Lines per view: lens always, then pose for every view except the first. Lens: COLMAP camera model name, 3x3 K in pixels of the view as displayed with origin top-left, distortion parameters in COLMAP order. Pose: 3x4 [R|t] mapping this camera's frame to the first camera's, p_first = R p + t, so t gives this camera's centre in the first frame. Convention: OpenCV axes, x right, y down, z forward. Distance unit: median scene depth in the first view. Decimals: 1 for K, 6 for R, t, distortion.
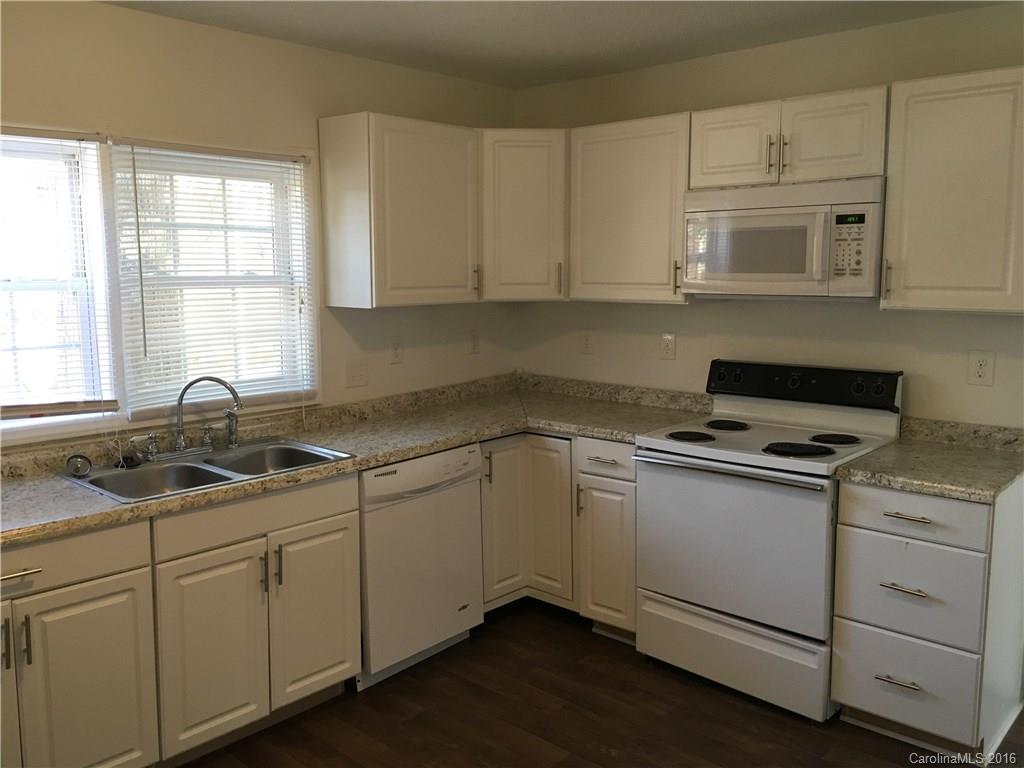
lens RADIAL K [[873.4, 0, 512.0], [0, 873.4, 384.0], [0, 0, 1]] dist [-0.002641, -0.002540]
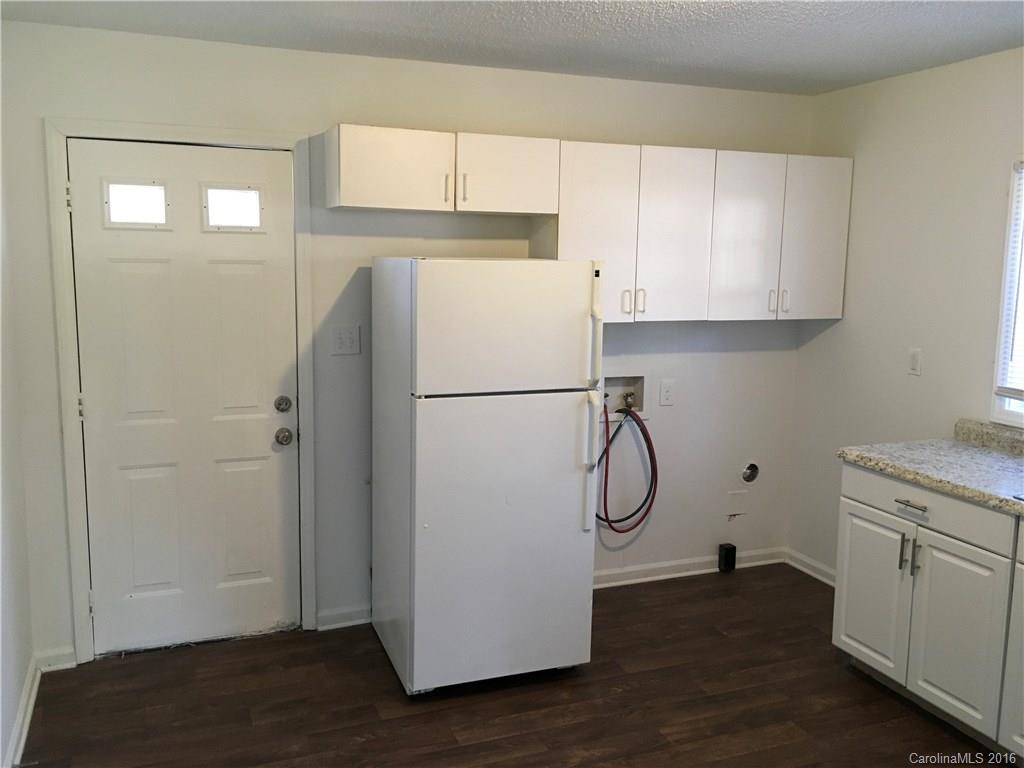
lens RADIAL K [[873.4, 0, 512.0], [0, 873.4, 384.0], [0, 0, 1]] dist [-0.002641, -0.002540]
pose [[-0.422969, 0.117639, -0.898476, 0.826851], [-0.147104, 0.969470, 0.196186, -0.129248], [0.894124, 0.215150, -0.392750, 0.855513]]
